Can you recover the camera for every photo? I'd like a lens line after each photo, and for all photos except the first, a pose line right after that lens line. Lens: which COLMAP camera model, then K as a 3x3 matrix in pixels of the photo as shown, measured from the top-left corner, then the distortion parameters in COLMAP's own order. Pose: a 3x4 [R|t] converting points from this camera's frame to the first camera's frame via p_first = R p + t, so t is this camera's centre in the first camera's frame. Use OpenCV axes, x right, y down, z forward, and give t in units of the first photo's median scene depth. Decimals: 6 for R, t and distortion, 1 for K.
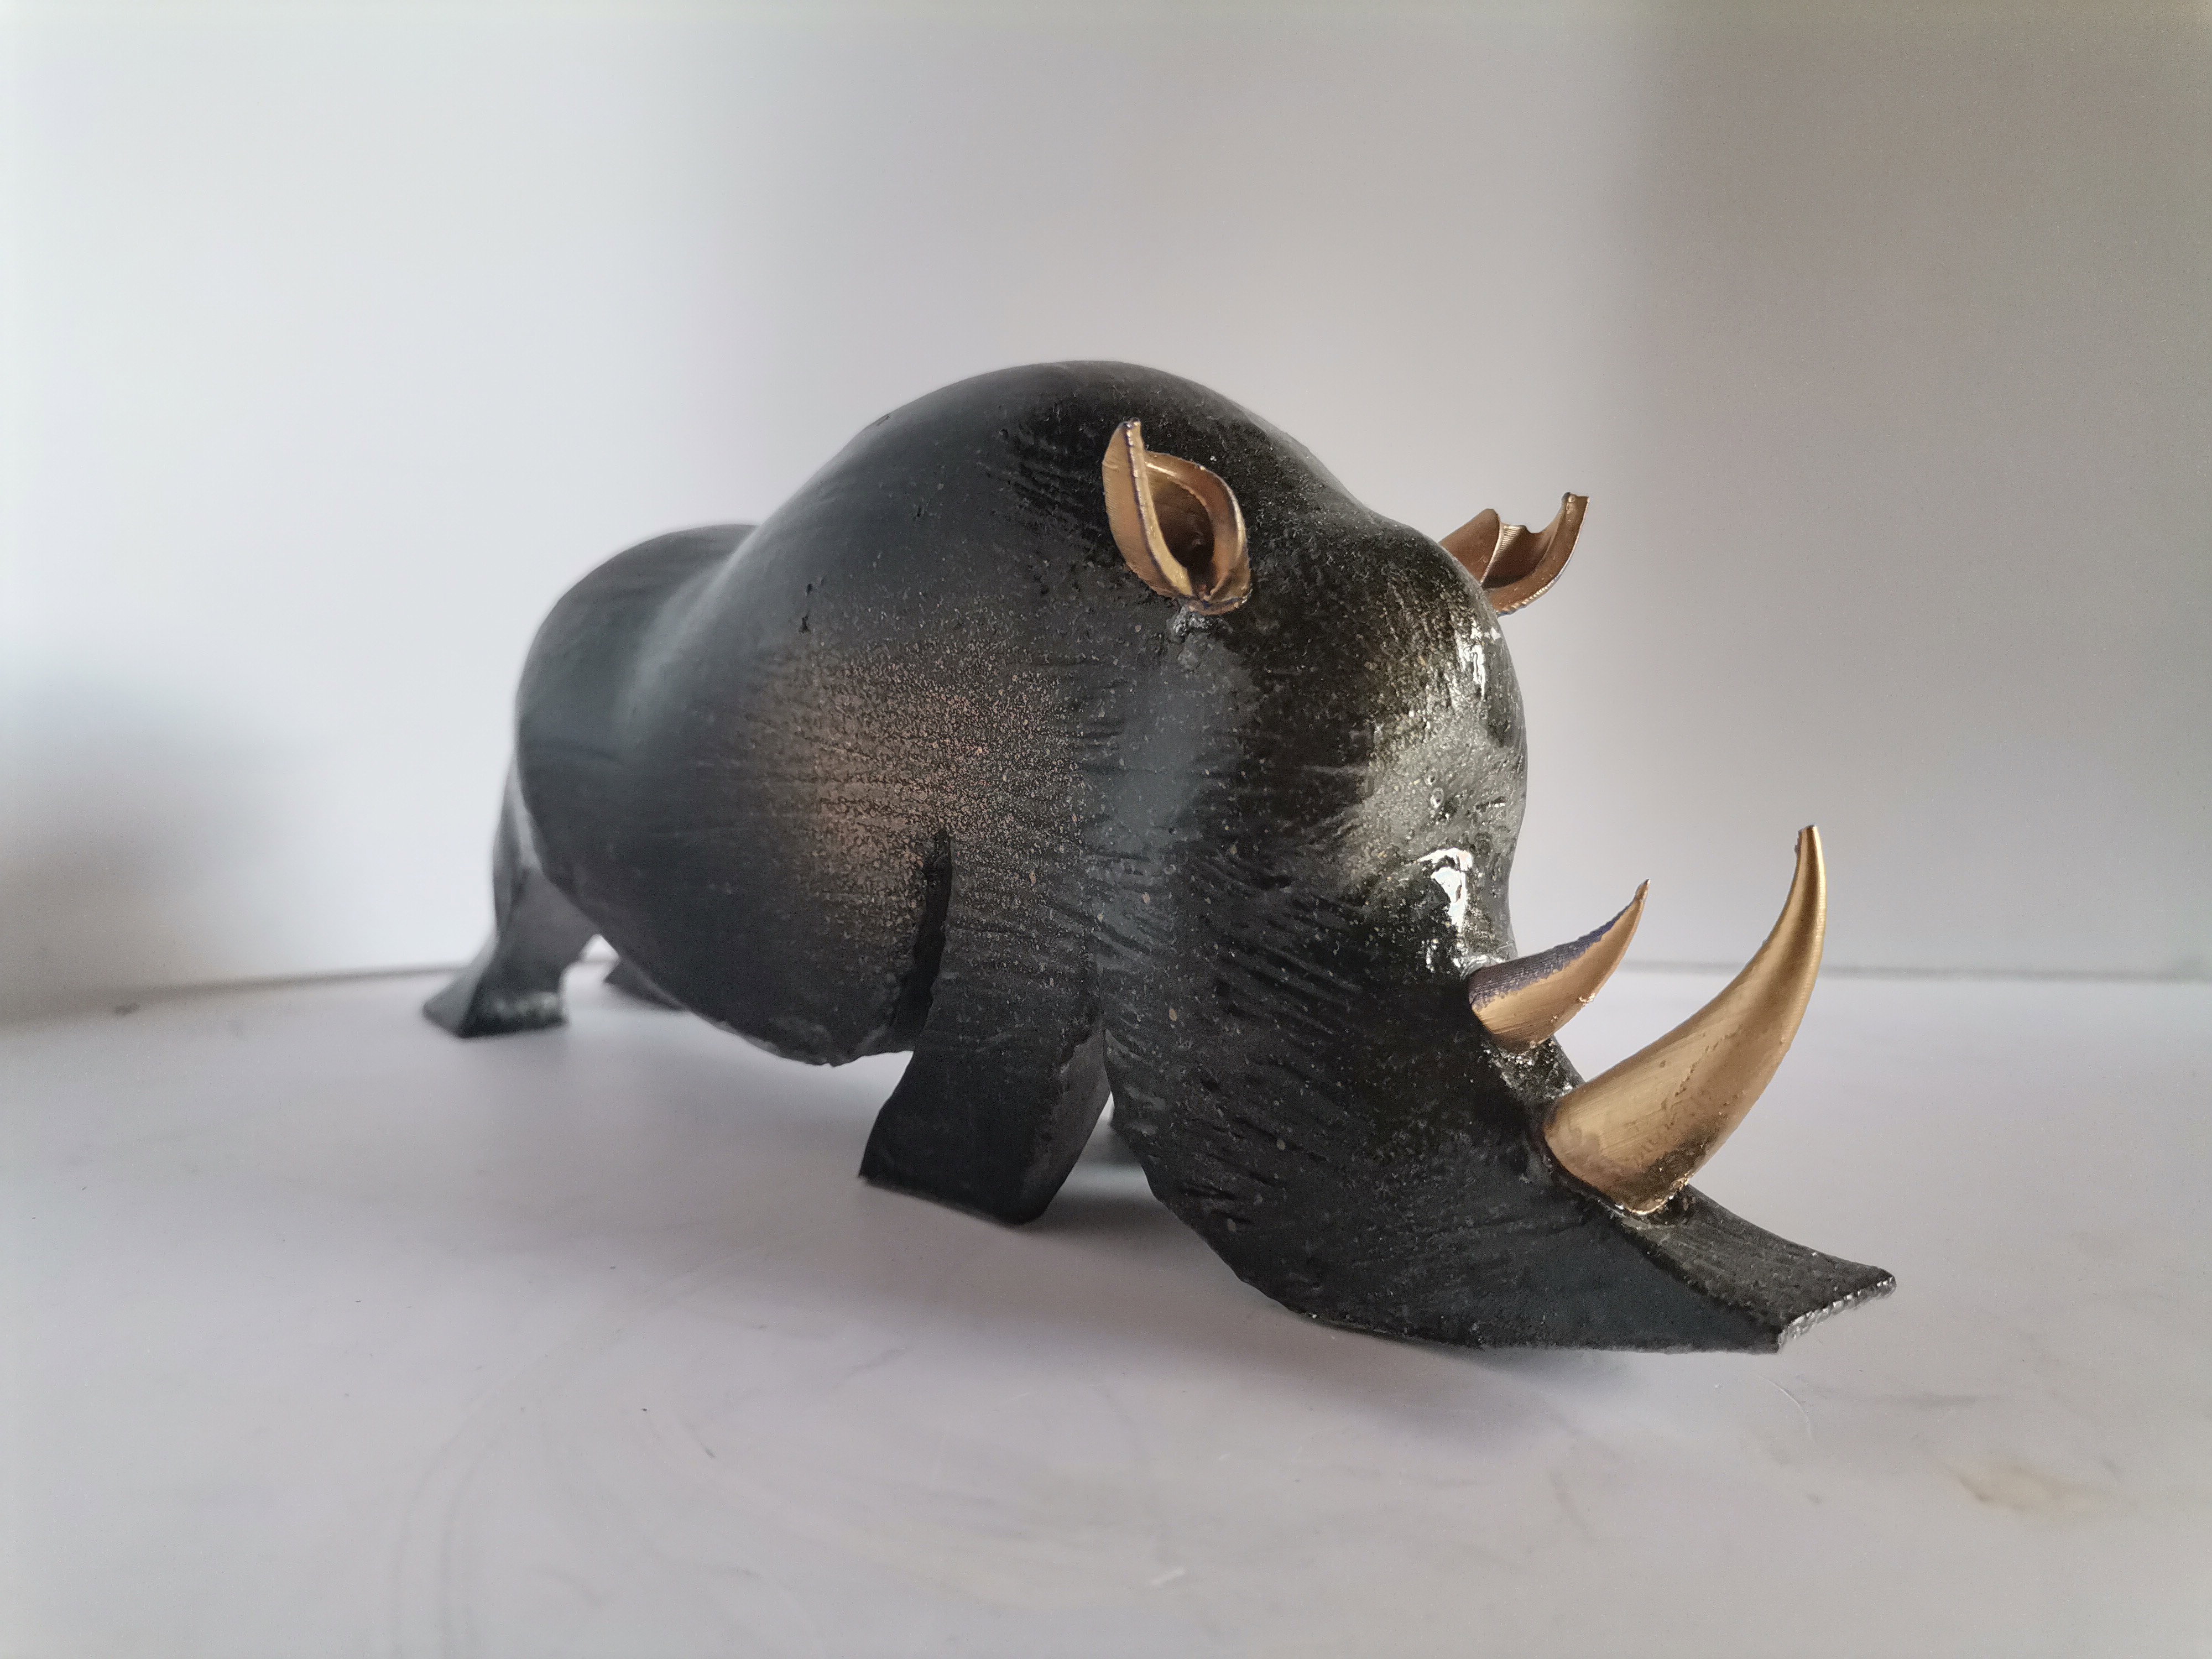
lens RADIAL K [[1677.9, 0, 1101.2], [0, 1677.9, 822.9], [0, 0, 1]] dist [0.003009, 0.008924]
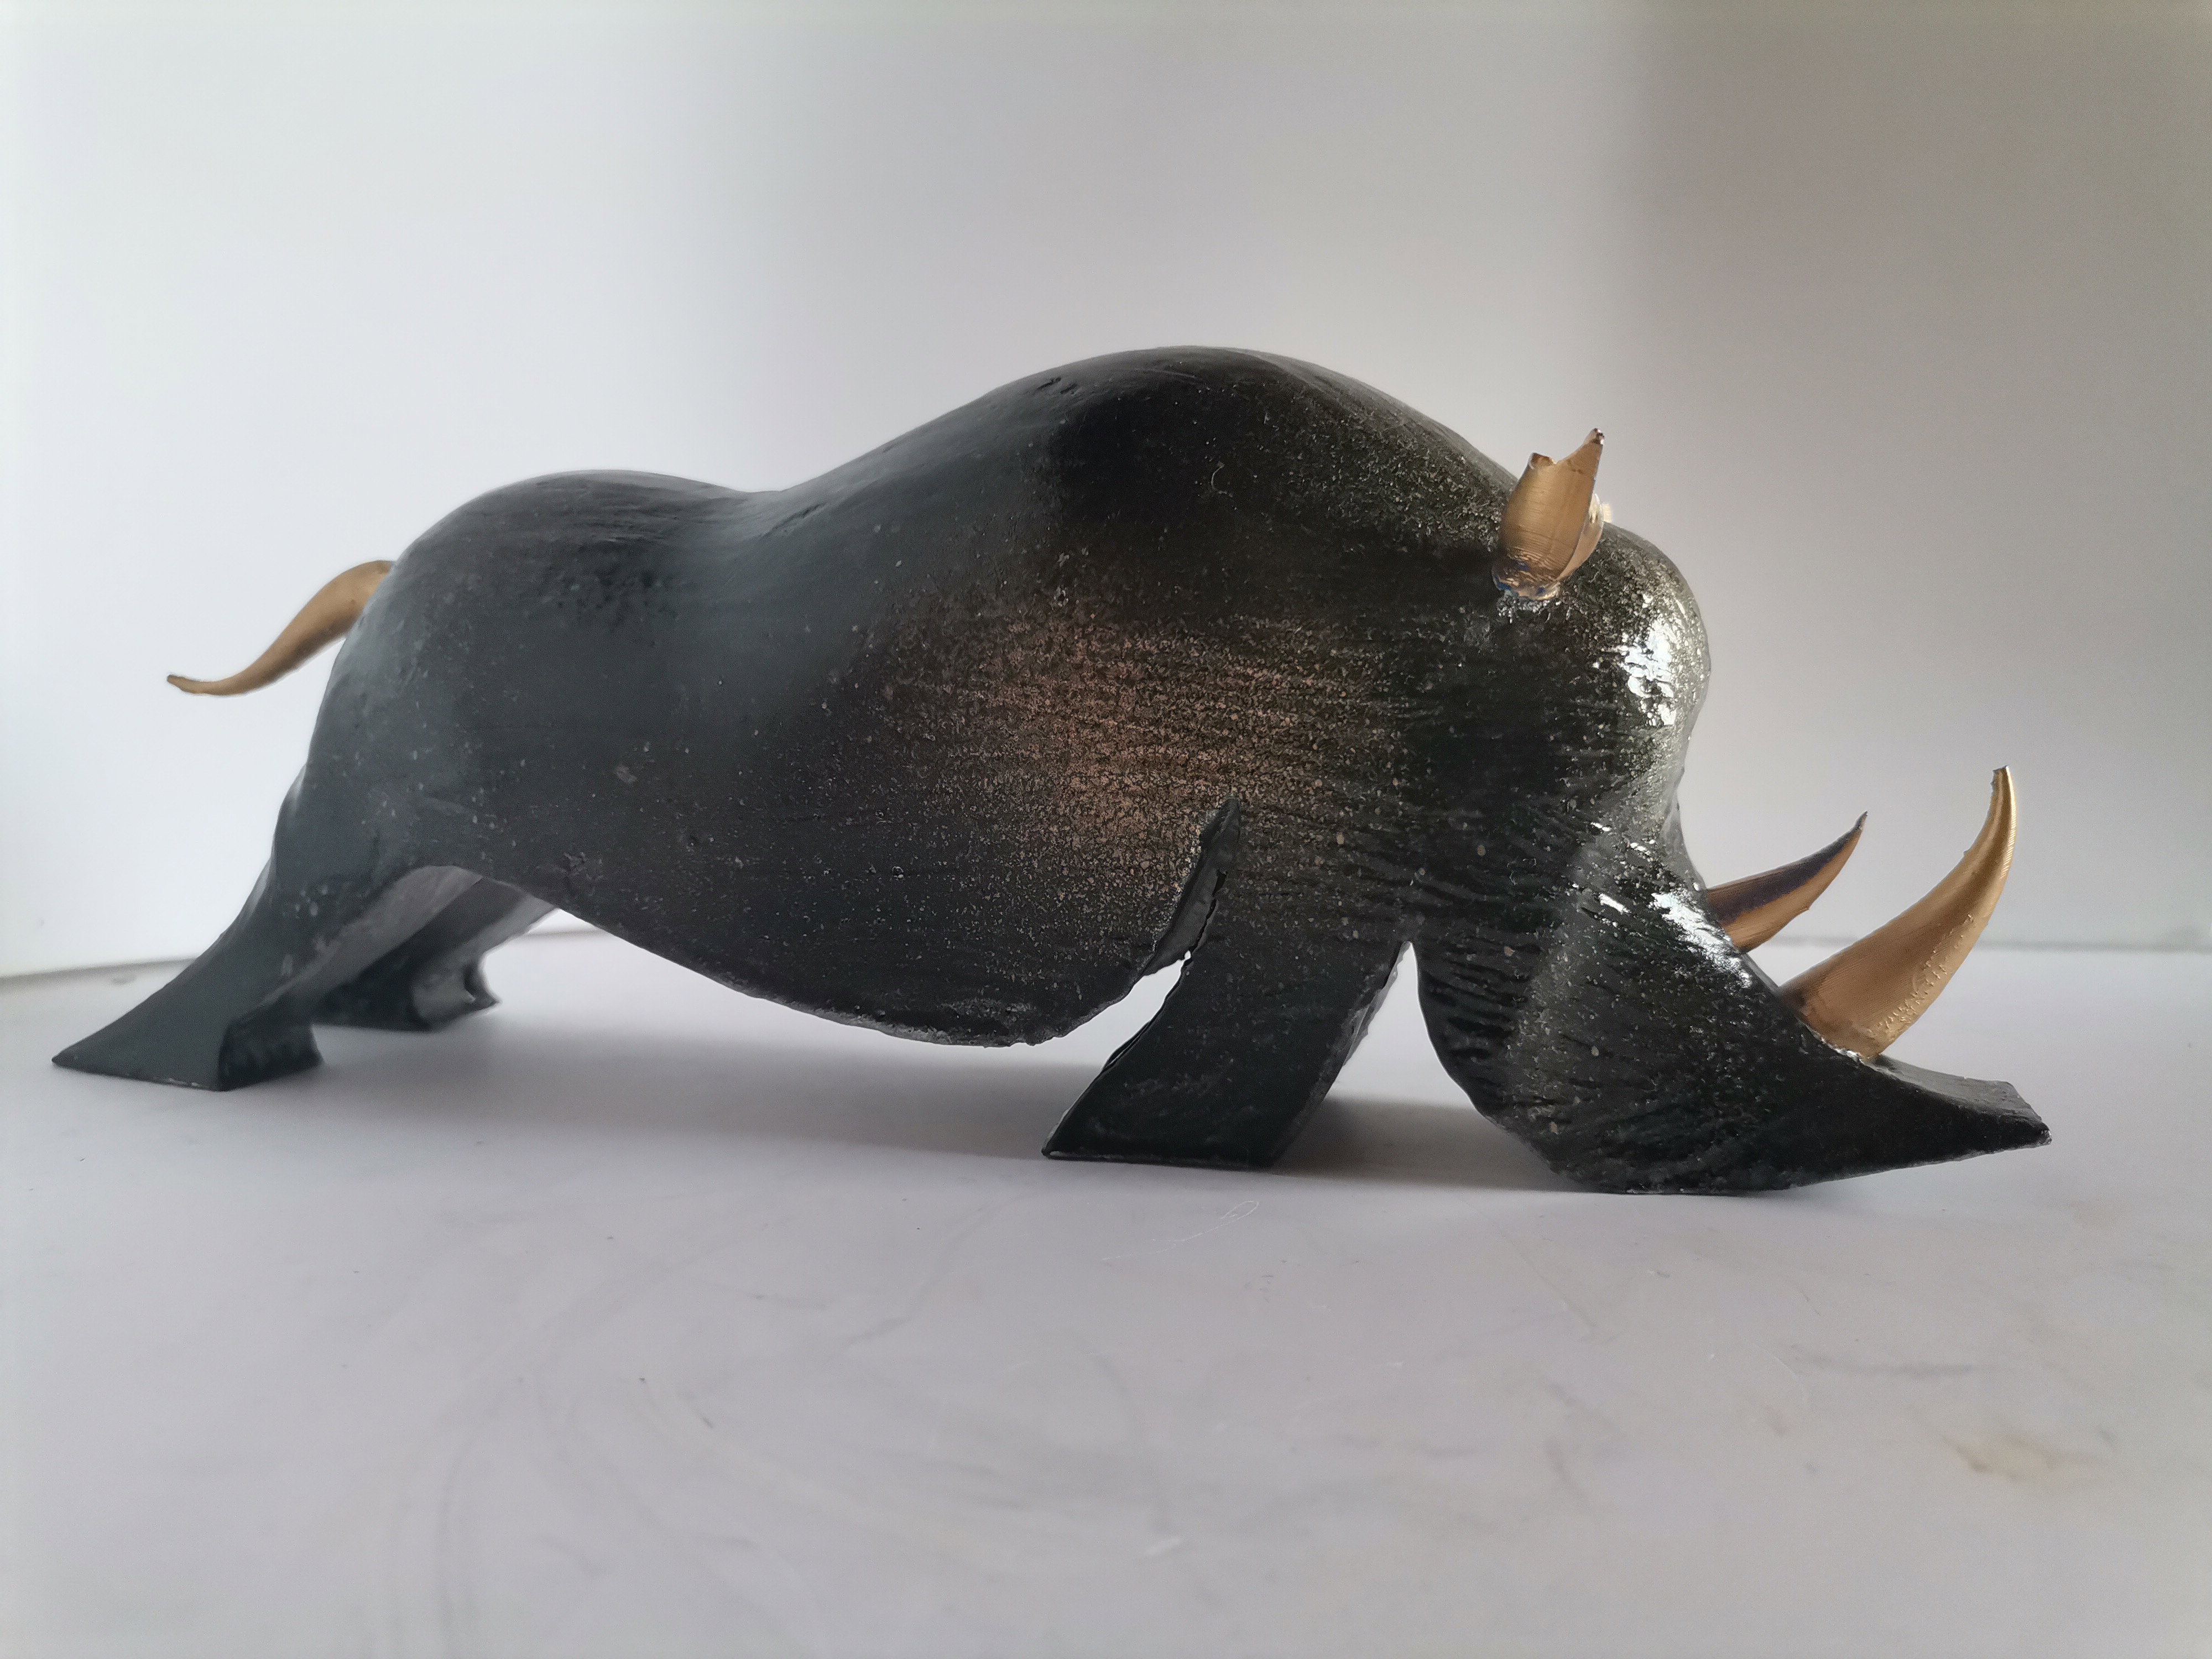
lens RADIAL K [[1677.9, 0, 1098.5], [0, 1677.9, 832.4], [0, 0, 1]] dist [0.003009, 0.008924]
pose [[0.856923, -0.047411, 0.513260, -0.762555], [0.034812, 0.998811, 0.034141, -0.014195], [-0.514268, -0.011389, 0.857554, 0.164519]]
